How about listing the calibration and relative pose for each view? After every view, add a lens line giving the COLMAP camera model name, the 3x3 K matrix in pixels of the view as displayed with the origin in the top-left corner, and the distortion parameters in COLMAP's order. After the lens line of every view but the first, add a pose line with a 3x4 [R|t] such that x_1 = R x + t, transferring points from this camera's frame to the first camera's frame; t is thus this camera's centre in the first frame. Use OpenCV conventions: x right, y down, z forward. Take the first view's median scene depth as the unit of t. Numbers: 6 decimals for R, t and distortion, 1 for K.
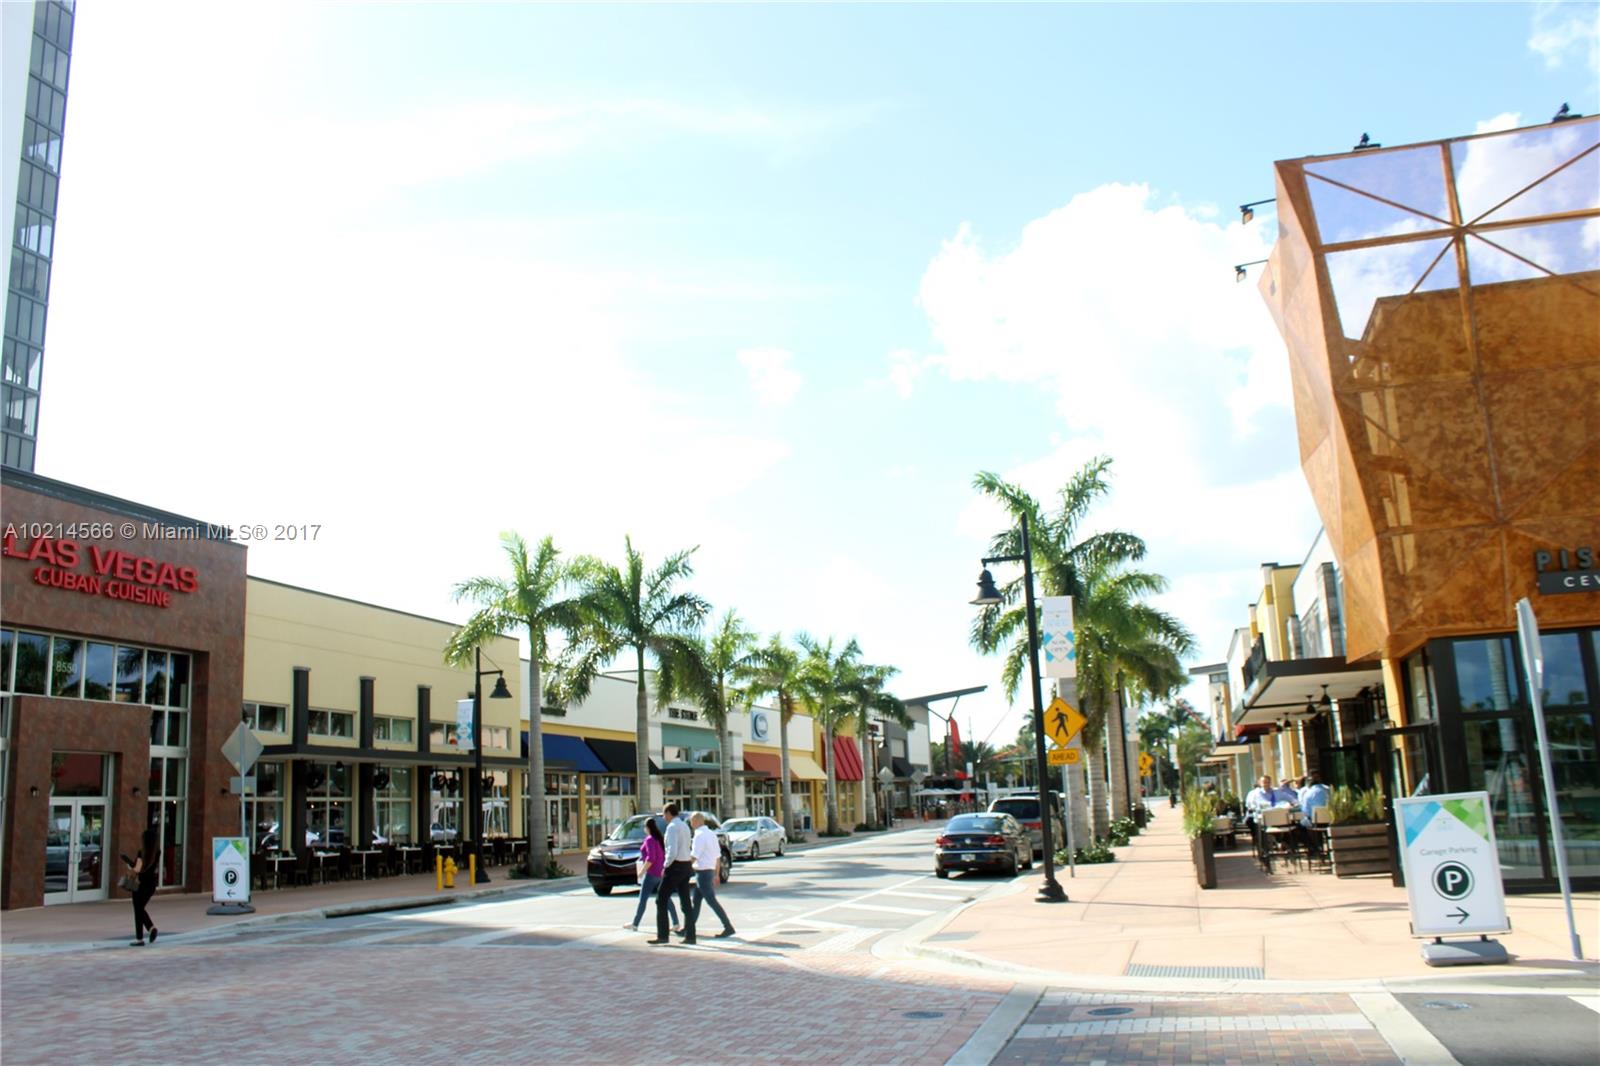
lens RADIAL K [[1332.5, 0, 800.0], [0, 1332.5, 533.0], [0, 0, 1]] dist [-0.154568, 0.137289]
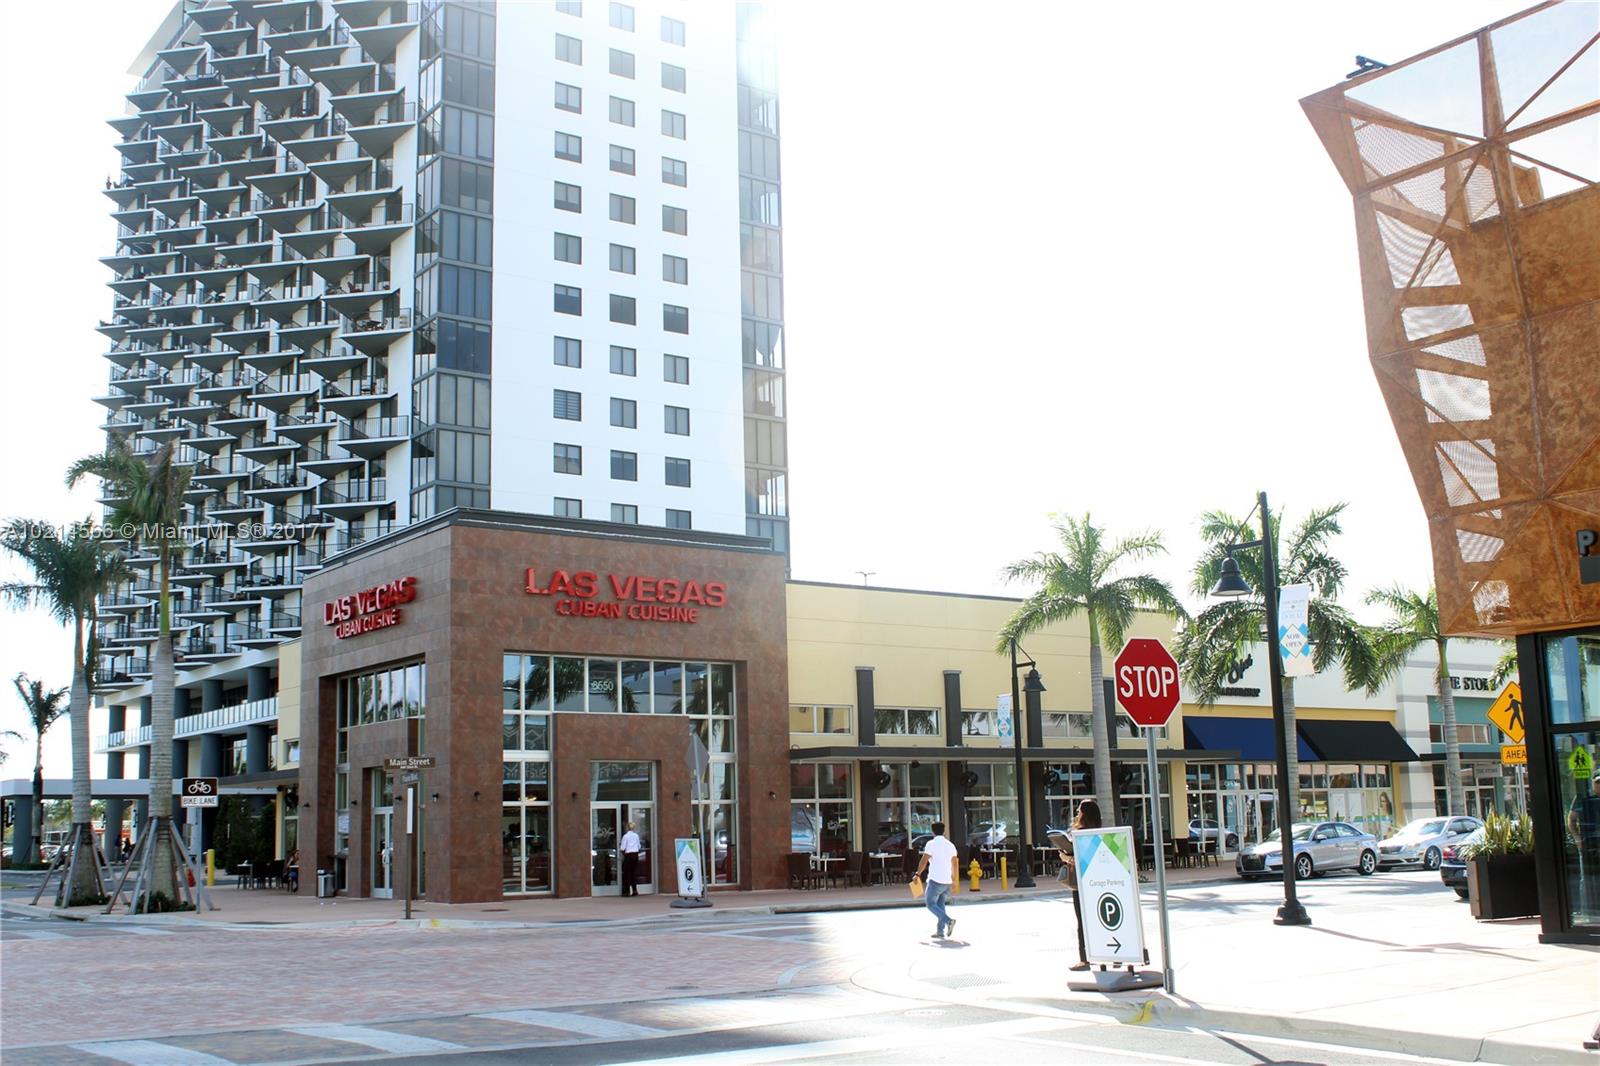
lens RADIAL K [[1747.2, 0, 800.0], [0, 1747.2, 533.0], [0, 0, 1]] dist [-0.090290, 0.015432]
pose [[0.797169, -0.080128, -0.598416, 0.549789], [0.113685, 0.993346, 0.018434, -0.039922], [0.592957, -0.082726, 0.800974, -0.111149]]
